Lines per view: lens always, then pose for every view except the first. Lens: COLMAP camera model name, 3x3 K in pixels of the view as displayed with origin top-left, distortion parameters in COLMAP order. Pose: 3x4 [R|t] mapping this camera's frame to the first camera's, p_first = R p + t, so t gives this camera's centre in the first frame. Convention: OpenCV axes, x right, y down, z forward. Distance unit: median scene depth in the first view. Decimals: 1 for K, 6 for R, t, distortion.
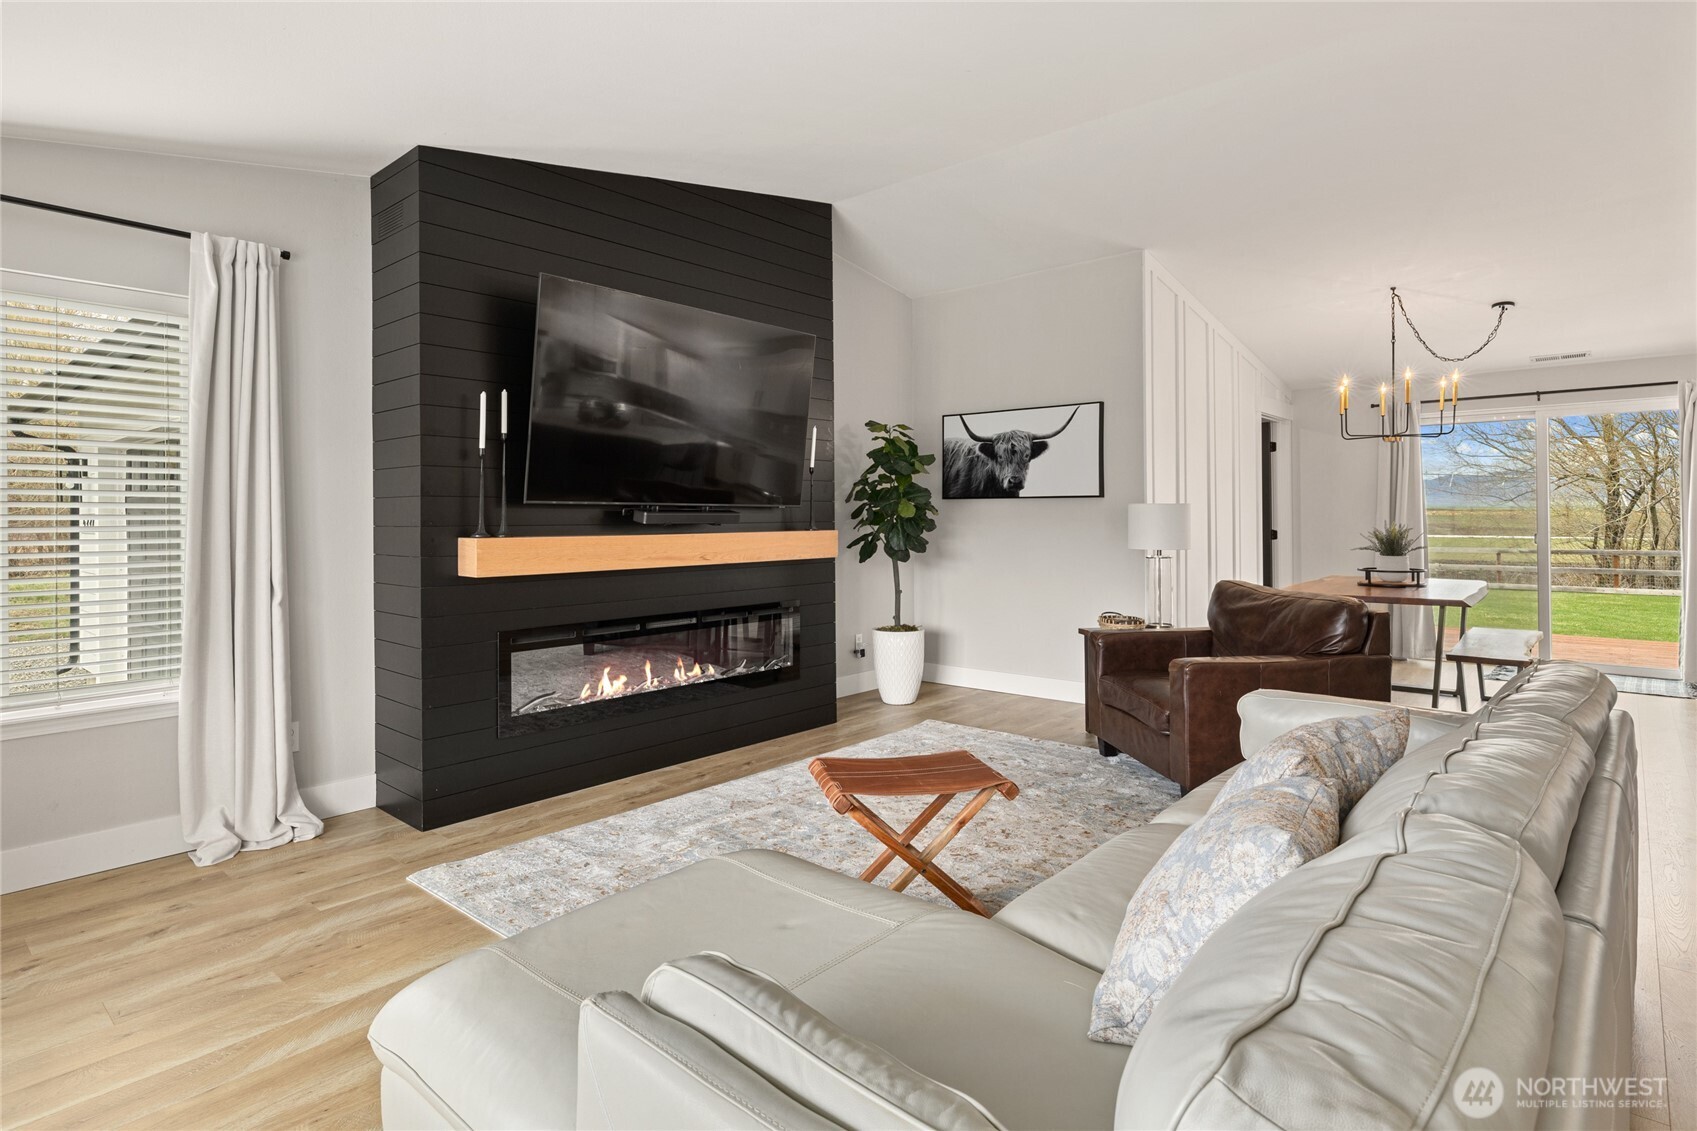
lens RADIAL K [[862.2, 0, 838.6], [0, 862.2, 516.6], [0, 0, 1]] dist [-0.005284, 0.000567]
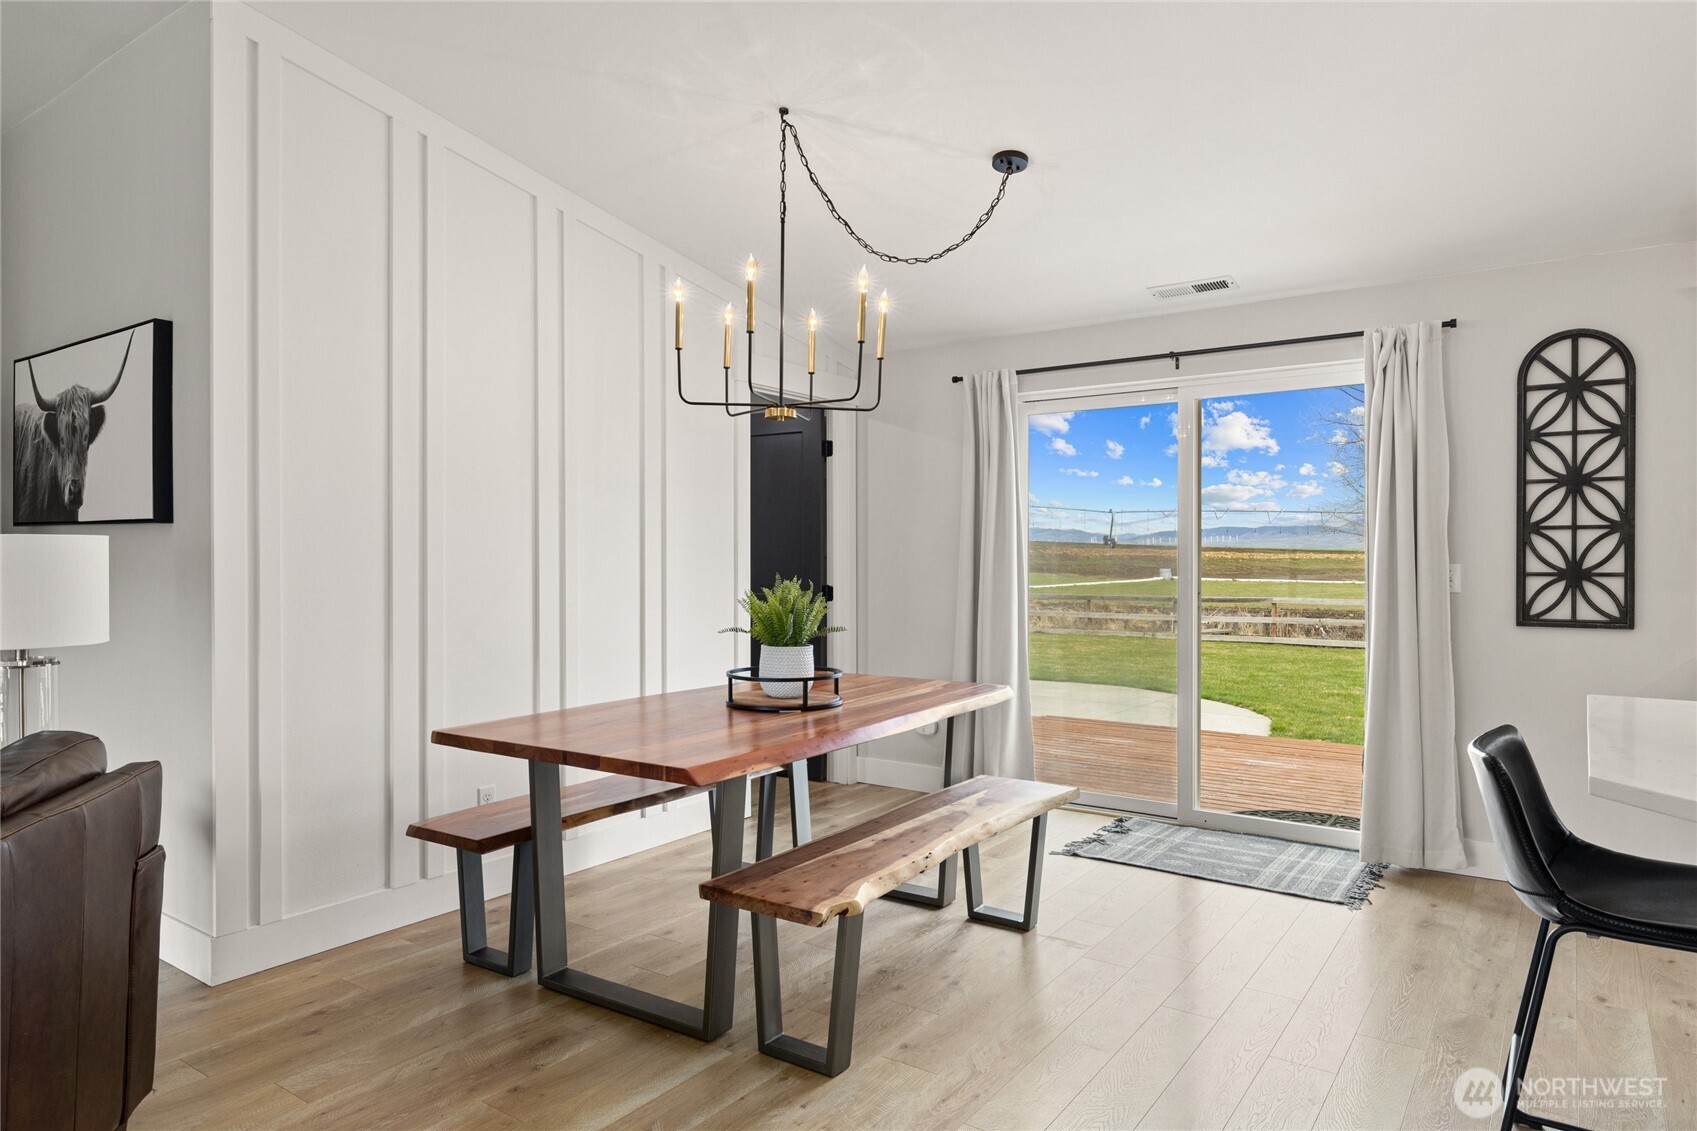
lens RADIAL K [[1007.0, 0, 848.5], [0, 1007.0, 565.5], [0, 0, 1]] dist [-0.000113, -0.000145]
pose [[0.993540, 0.006198, 0.113314, 0.662143], [-0.007128, 0.999944, 0.007799, -0.006531], [-0.113260, -0.008557, 0.993529, 0.441699]]
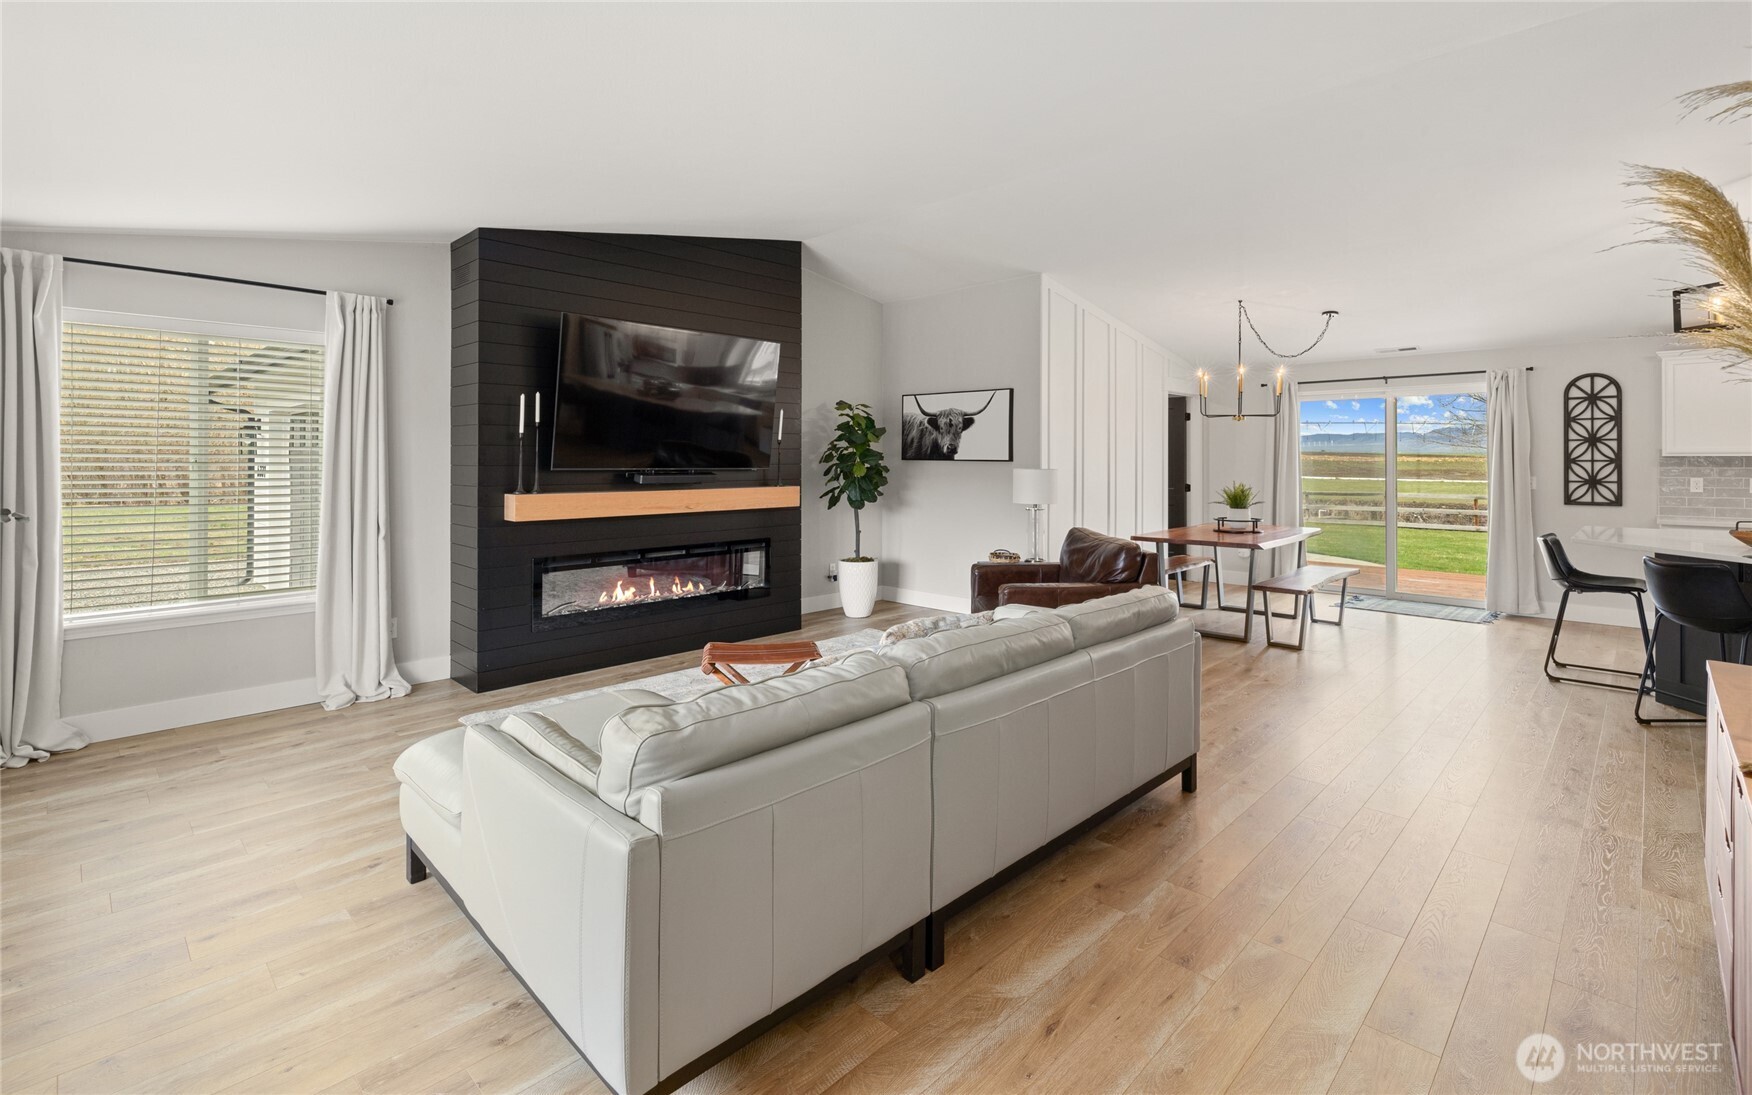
lens RADIAL K [[773.4, 0, 882.6], [0, 773.4, 458.3], [0, 0, 1]] dist [0.001915, -0.000019]
pose [[0.999018, 0.007187, -0.043712, 0.174712], [-0.007196, 0.999974, -0.000058, -0.027735], [0.043711, 0.000373, 0.999044, -0.193883]]
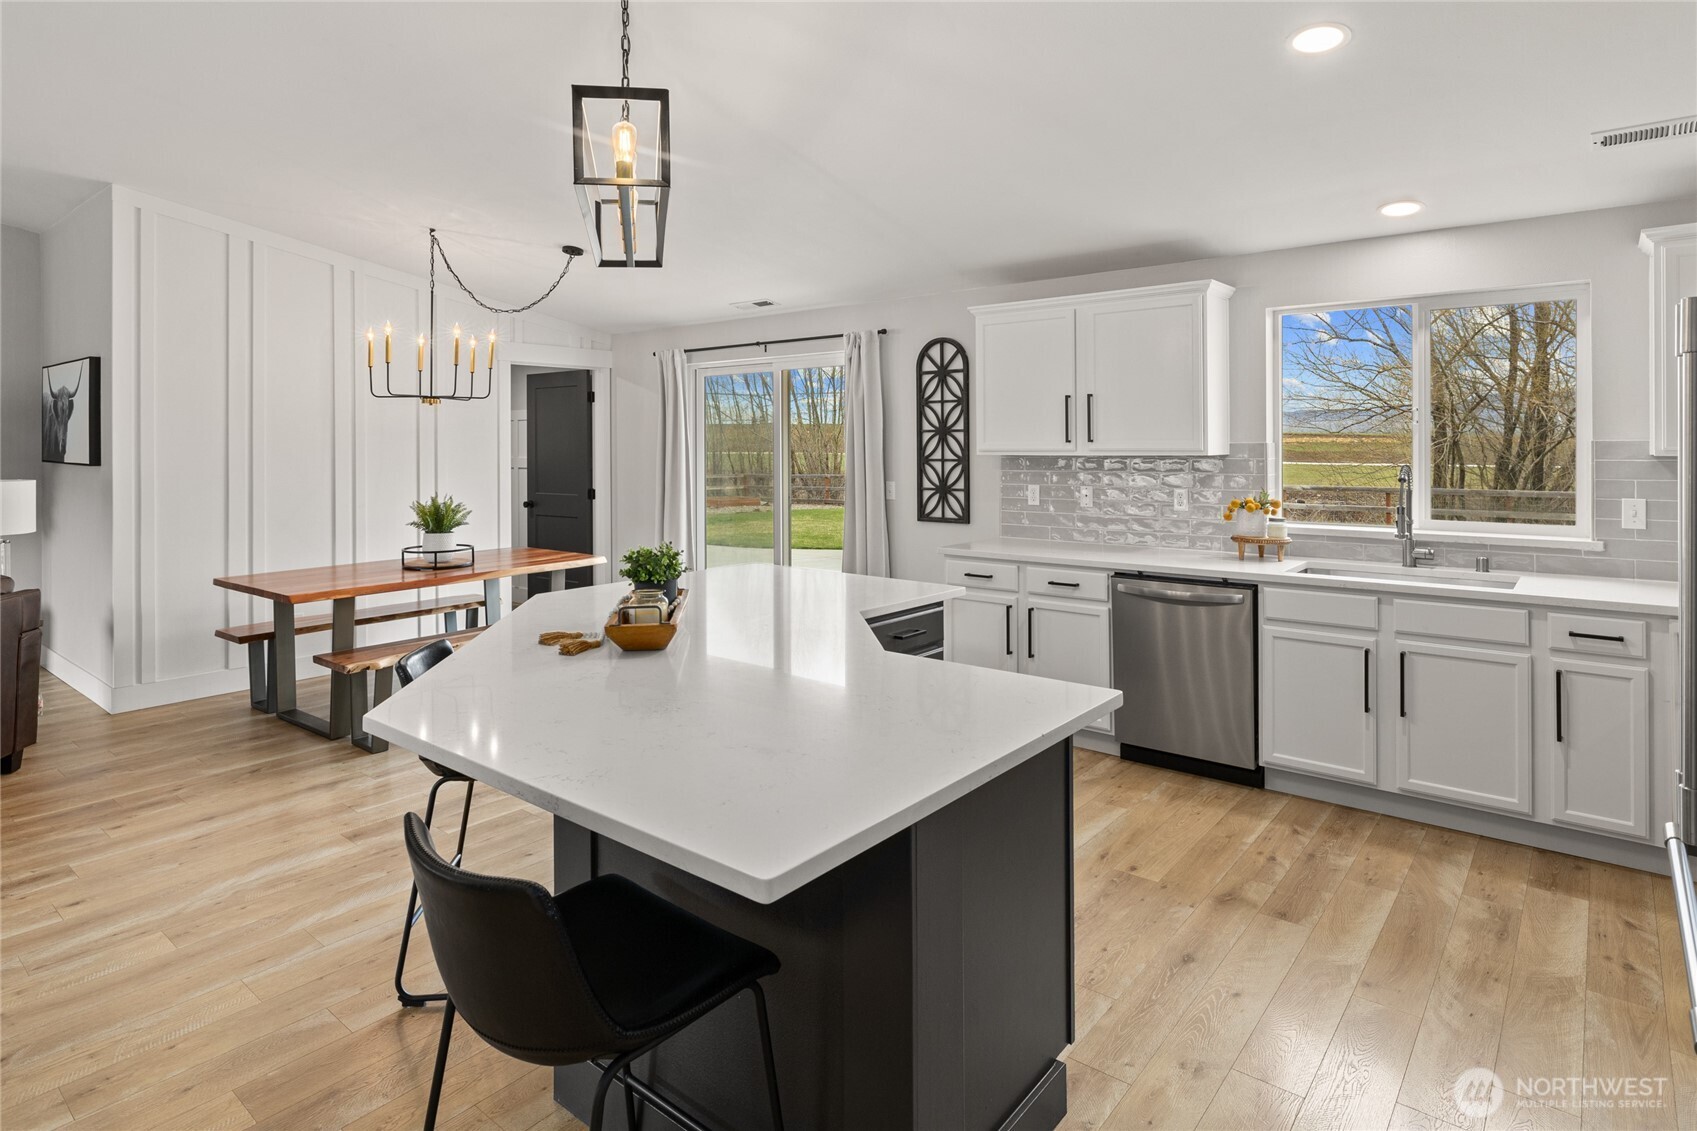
lens RADIAL K [[905.4, 0, 841.5], [0, 905.4, 445.6], [0, 0, 1]] dist [-0.001805, 0.001484]
pose [[0.999228, 0.002628, 0.039187, 1.101464], [-0.002815, 0.999985, 0.004720, -0.053284], [-0.039174, -0.004826, 0.999221, 0.059859]]
